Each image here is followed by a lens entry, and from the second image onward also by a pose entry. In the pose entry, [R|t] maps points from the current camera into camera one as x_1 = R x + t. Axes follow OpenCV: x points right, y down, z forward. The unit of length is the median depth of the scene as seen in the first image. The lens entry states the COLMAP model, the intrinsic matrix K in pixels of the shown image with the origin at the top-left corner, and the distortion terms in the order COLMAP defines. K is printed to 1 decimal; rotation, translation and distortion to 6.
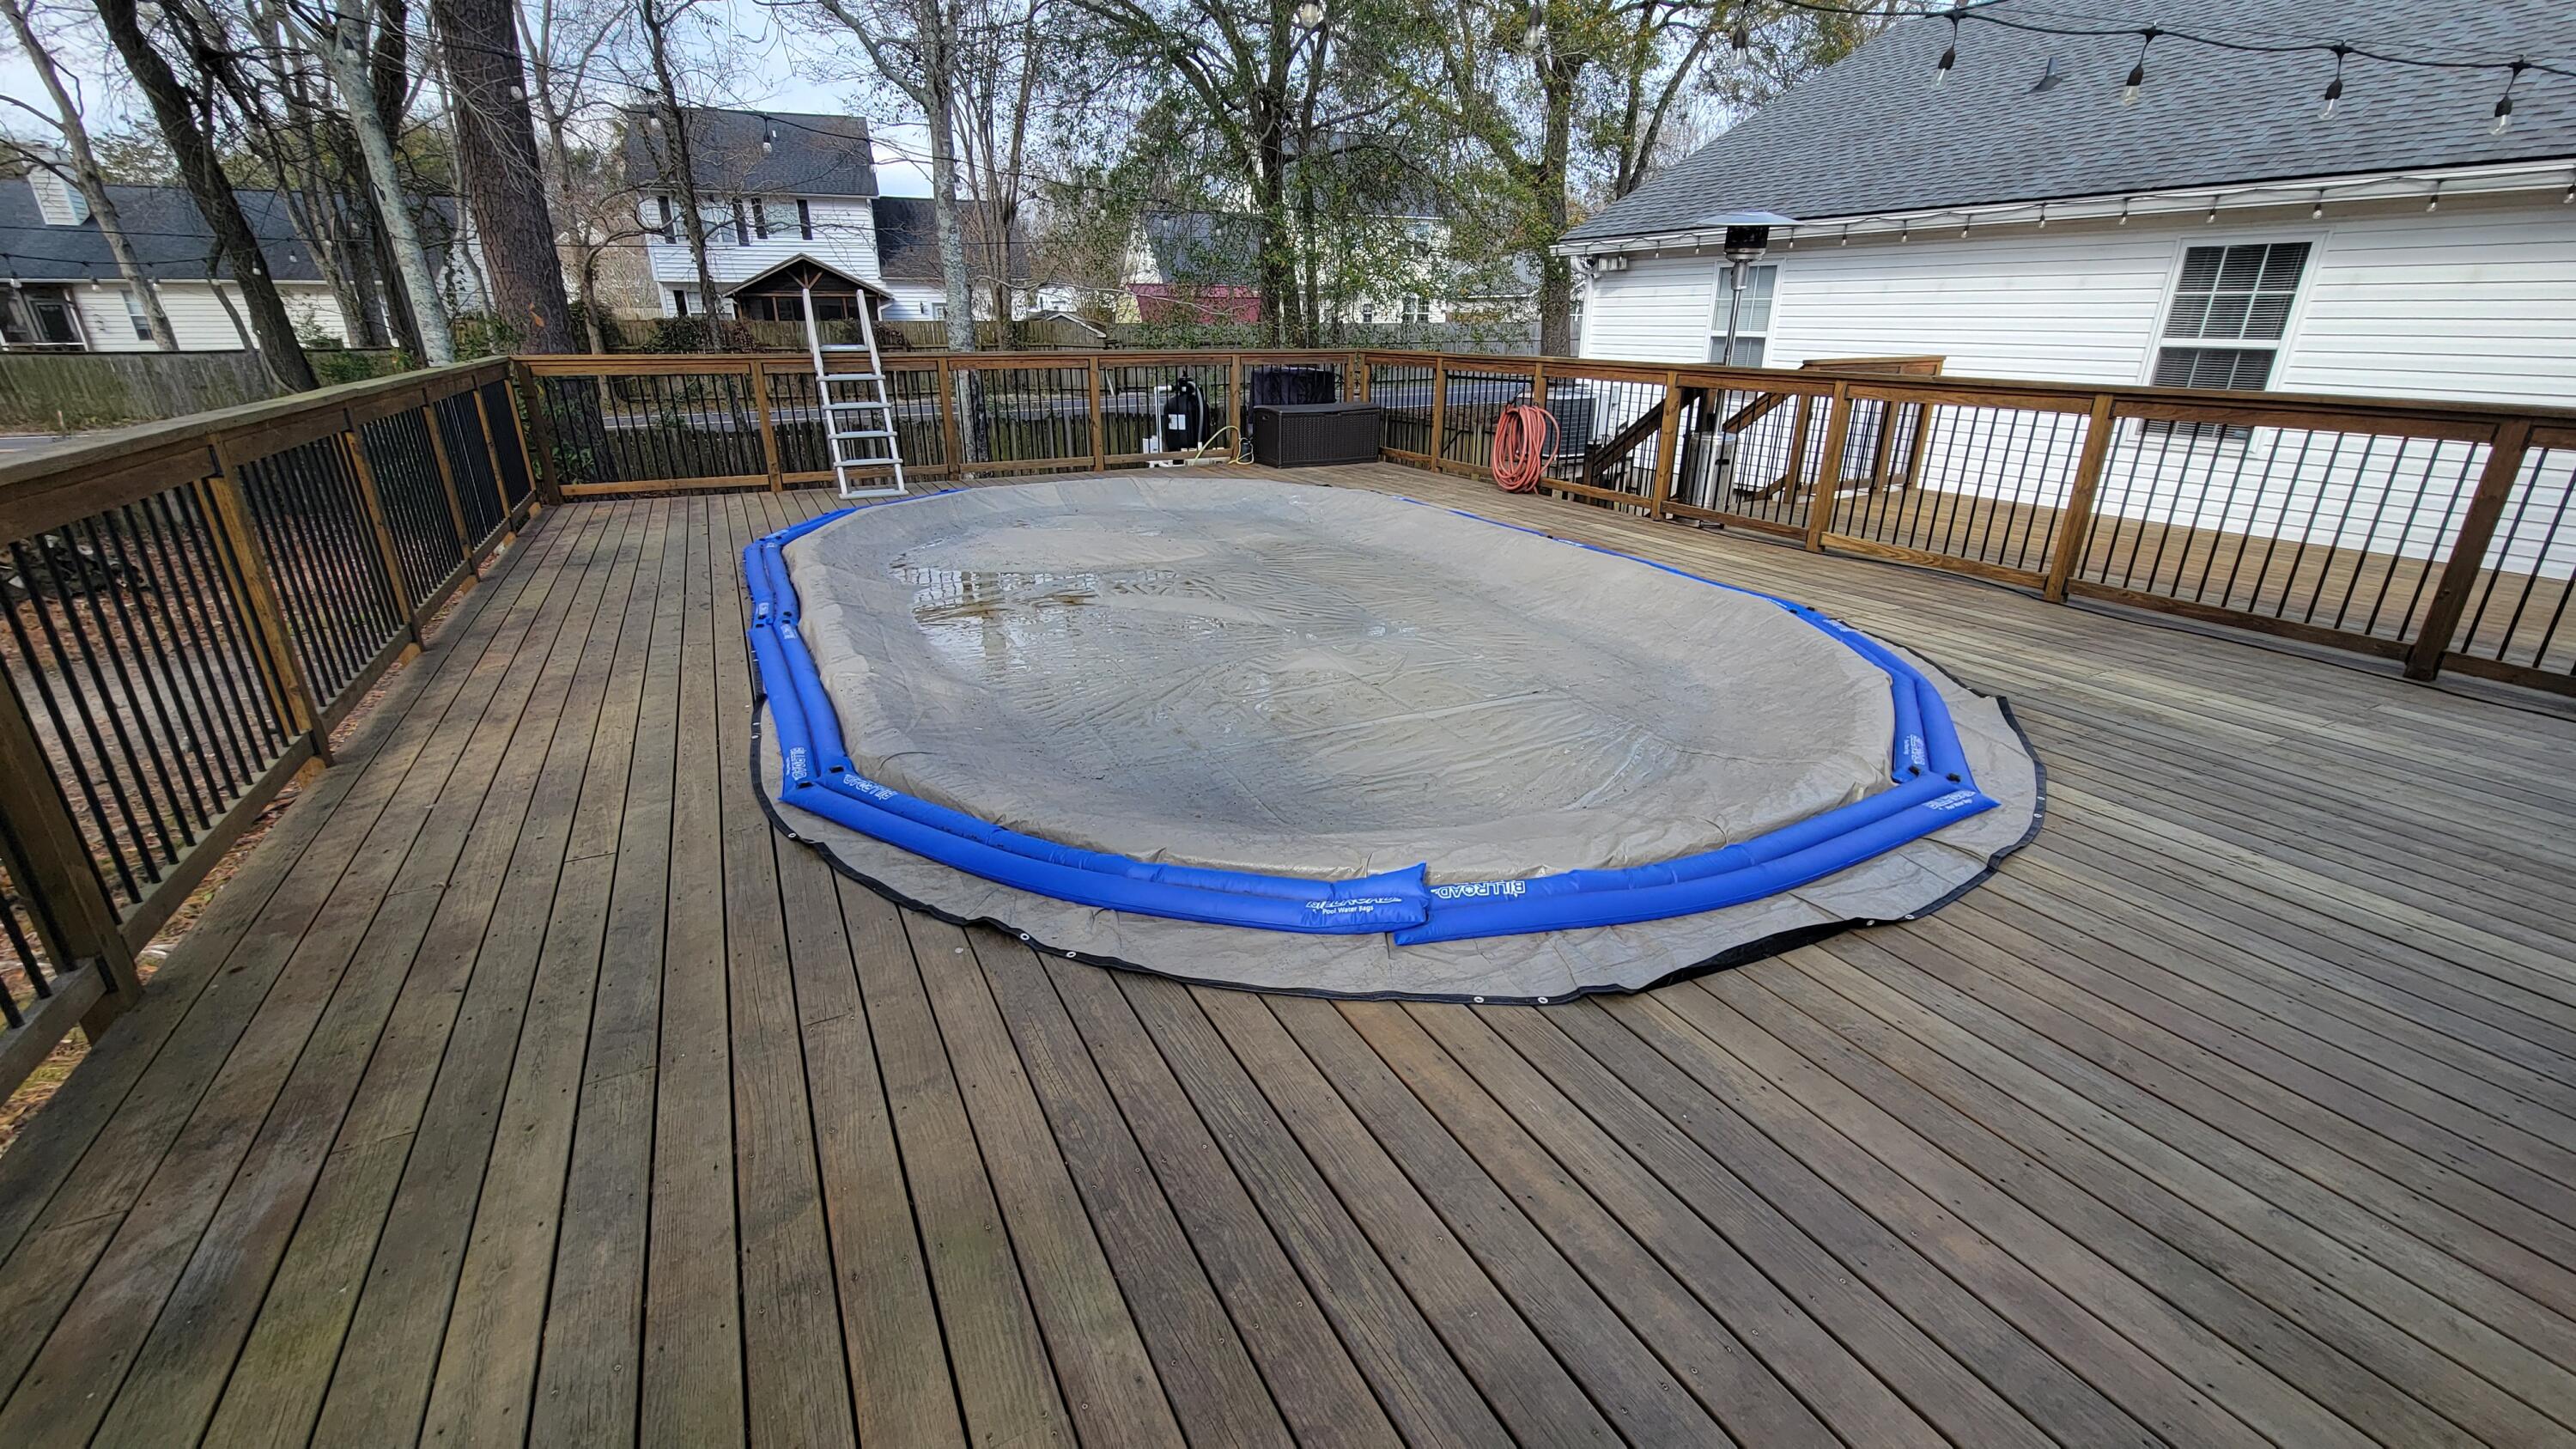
lens RADIAL K [[1048.0, 0, 1286.3], [0, 1048.0, 715.6], [0, 0, 1]] dist [0.000586, 0.000038]
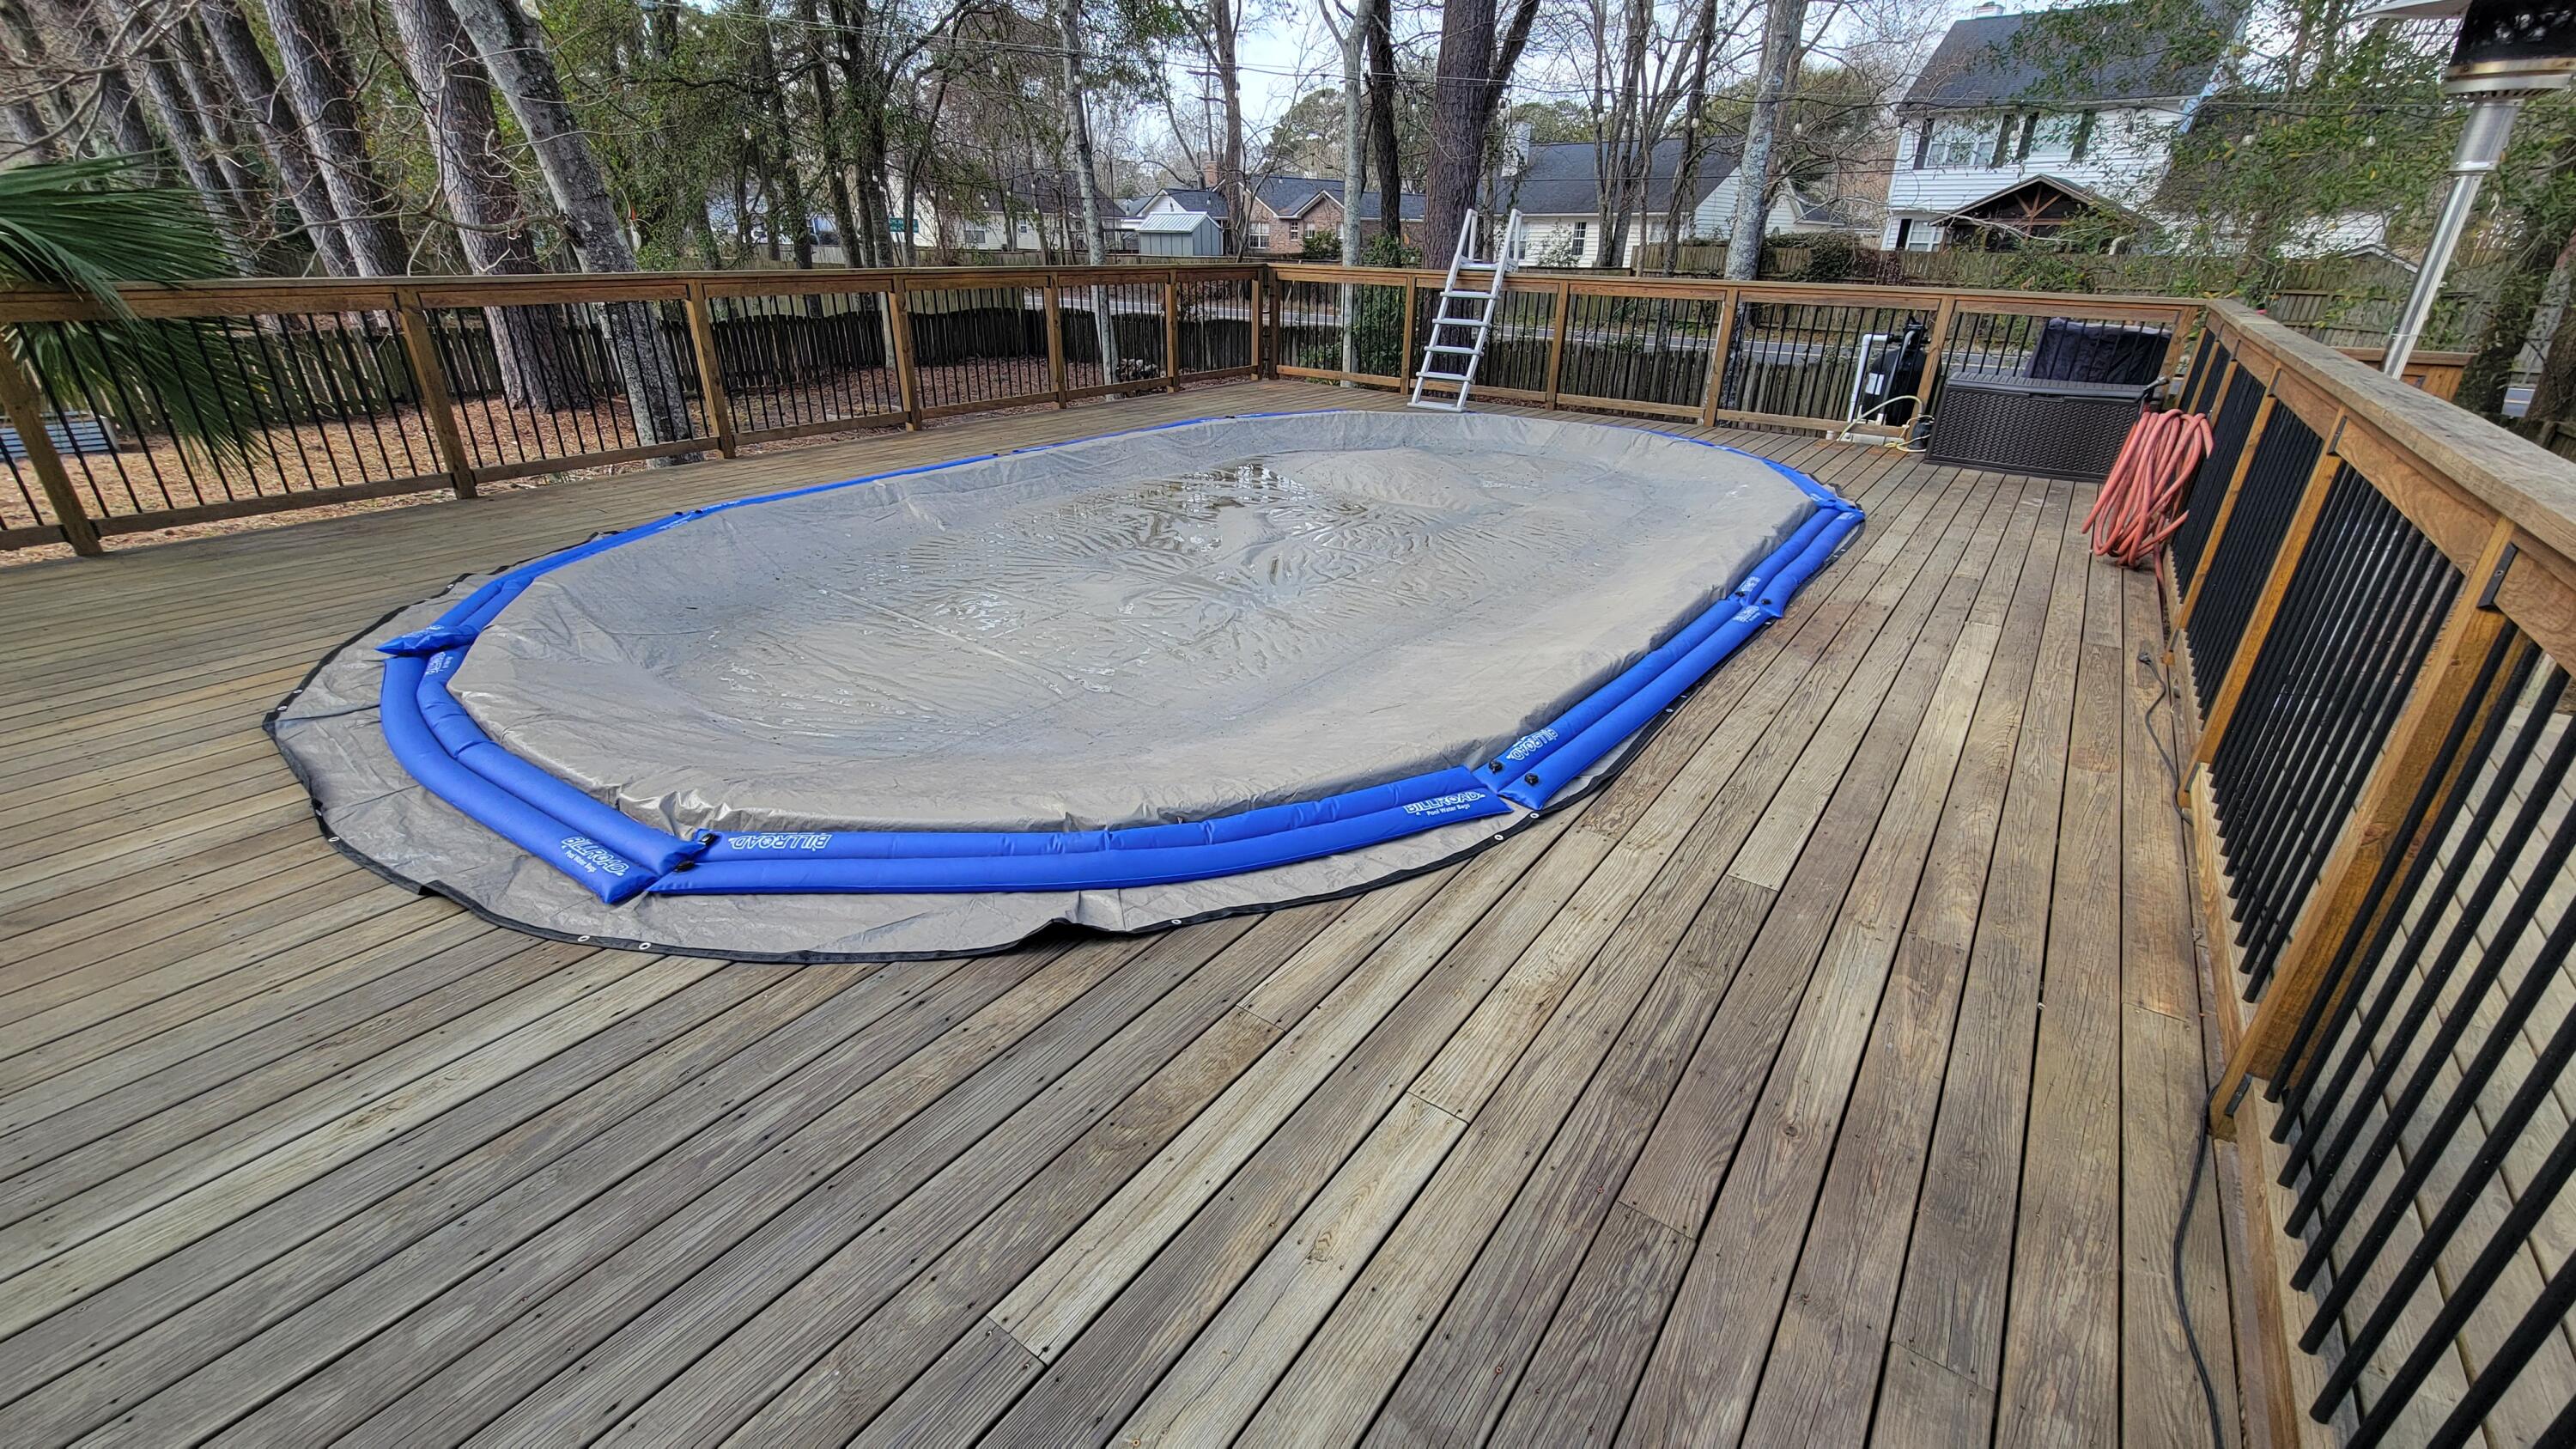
lens RADIAL K [[1048.0, 0, 1286.3], [0, 1048.0, 715.6], [0, 0, 1]] dist [0.000586, 0.000038]
pose [[0.443588, 0.377703, -0.812755, 0.789309], [-0.332747, 0.911447, 0.241959, -0.200354], [0.832171, 0.163112, 0.529987, 0.547220]]
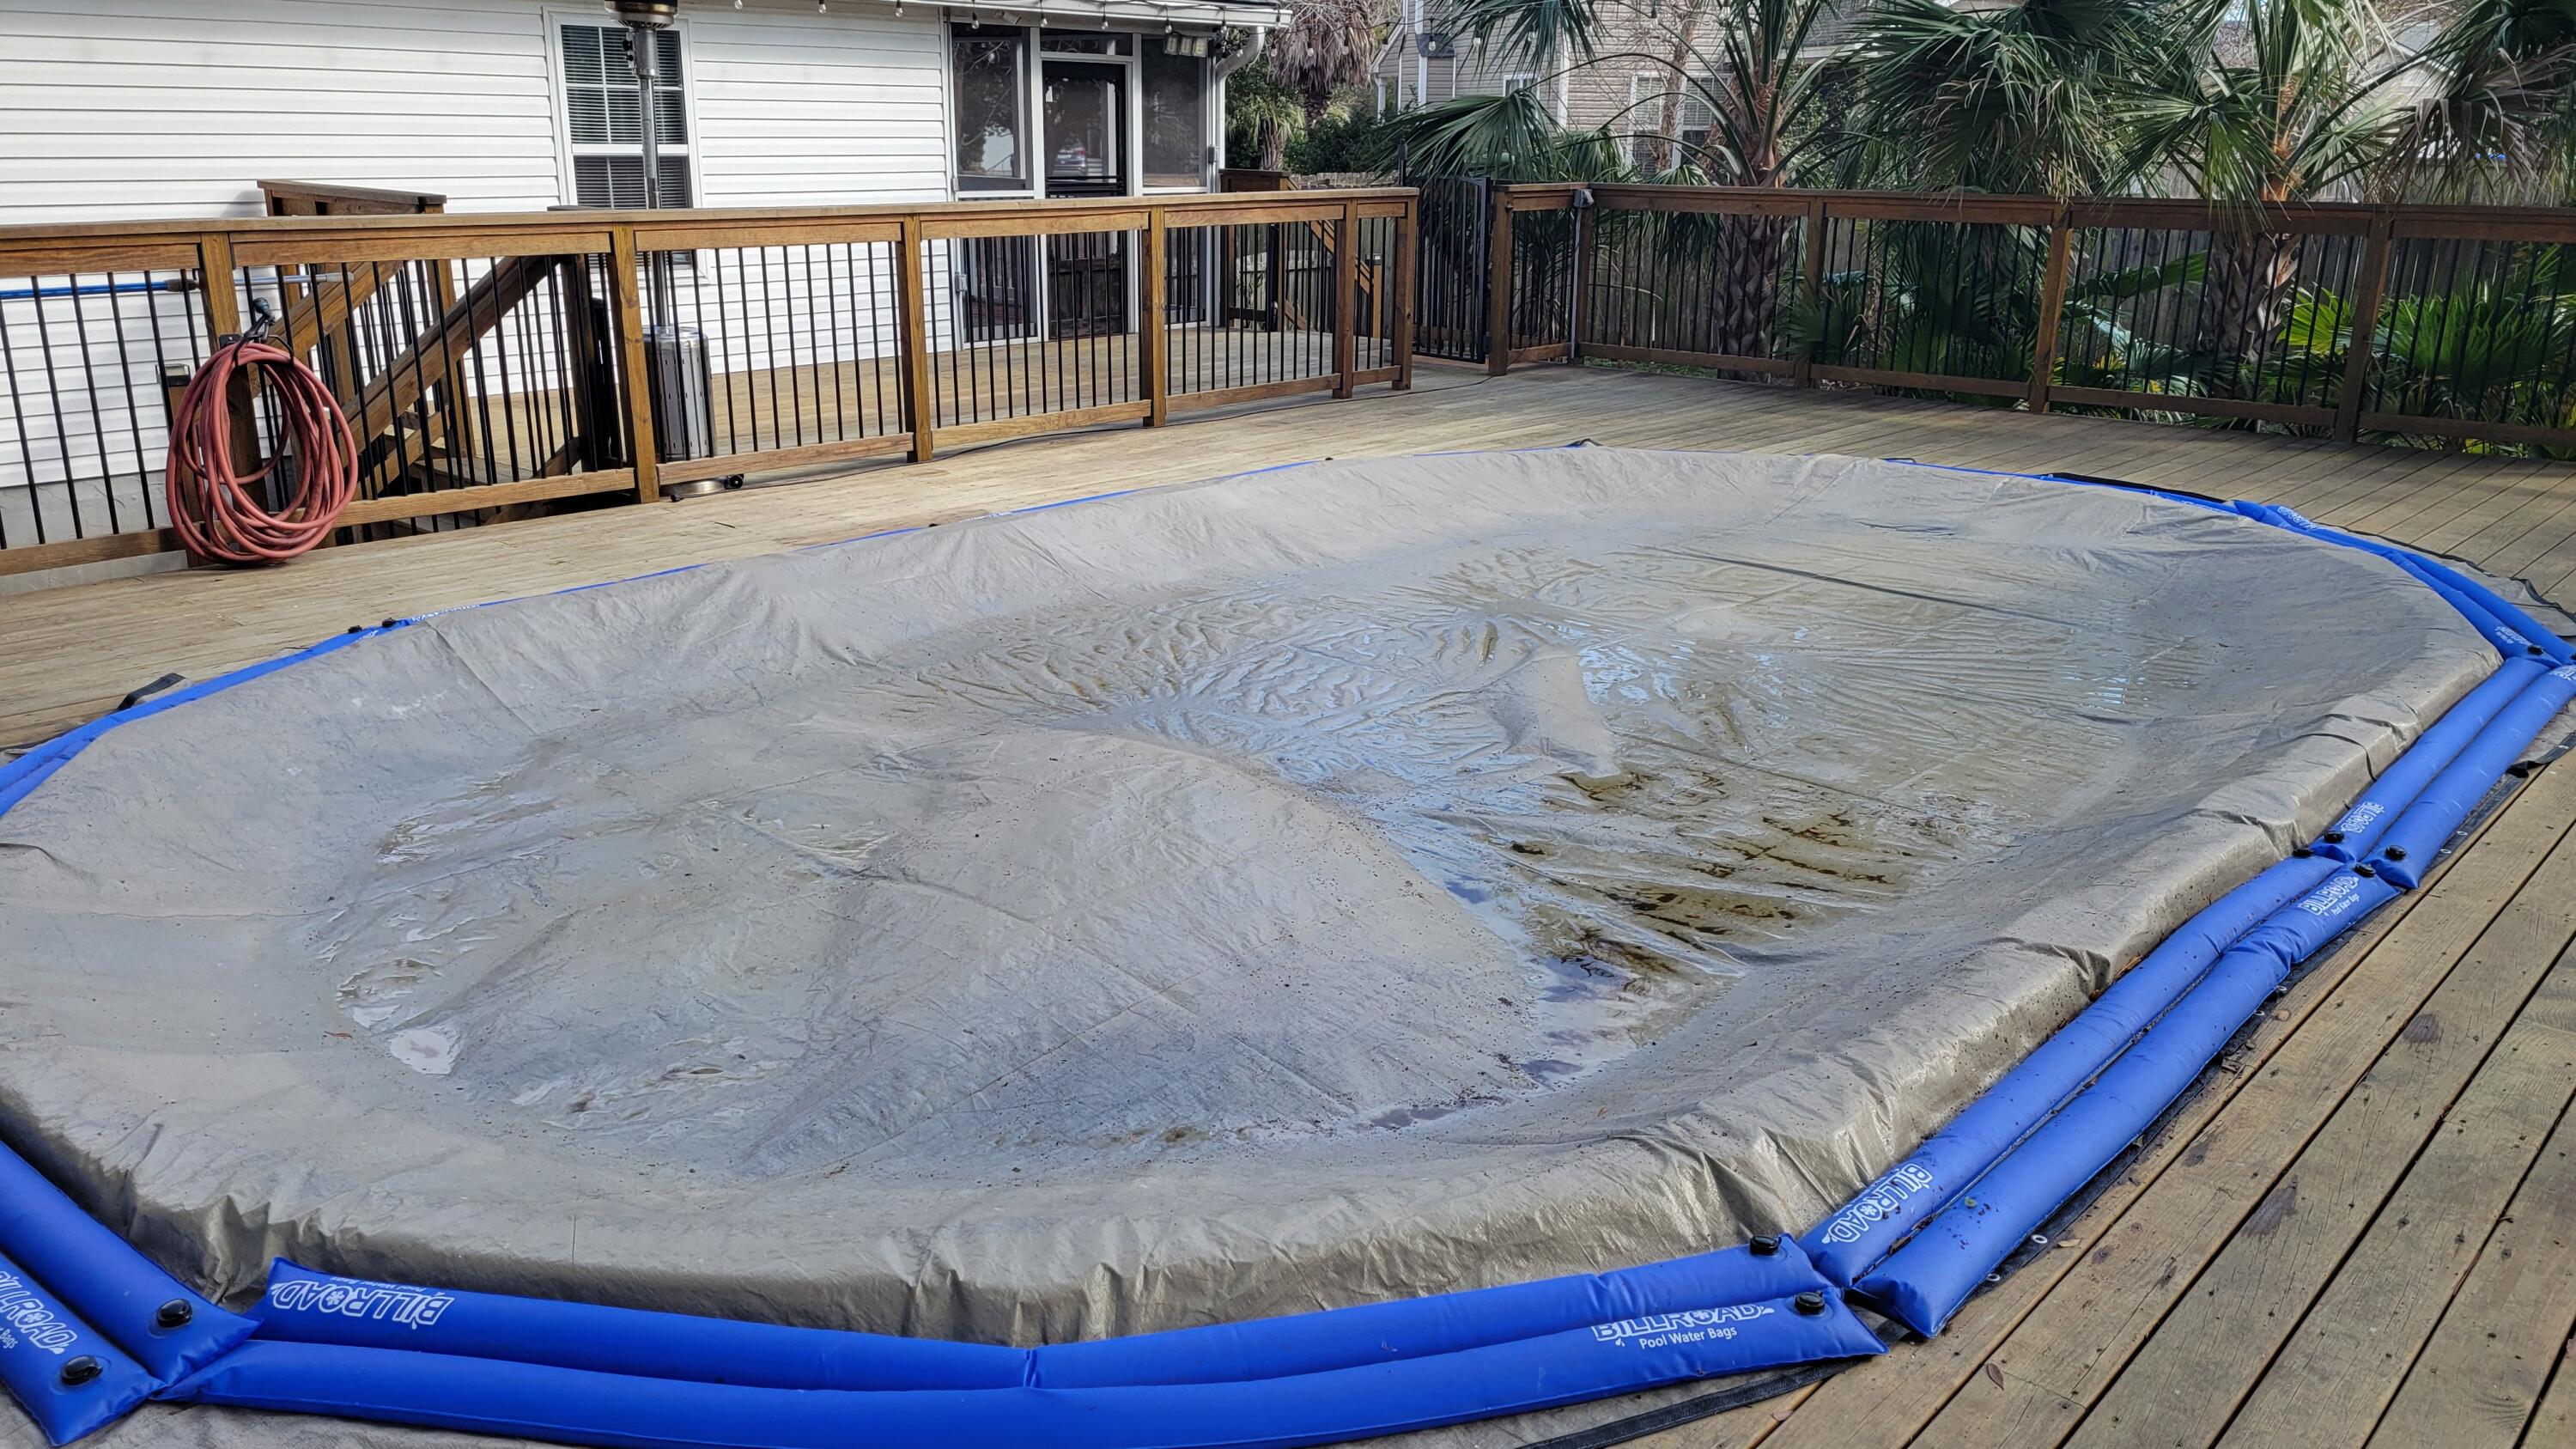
lens RADIAL K [[1929.1, 0, 1288.0], [0, 1929.1, 724.5], [0, 0, 1]] dist [0.045484, 0.000734]
pose [[-0.348468, -0.286494, 0.892464, -0.894558], [0.326882, 0.855222, 0.402172, -0.517702], [-0.878475, 0.431875, -0.204367, 1.318413]]
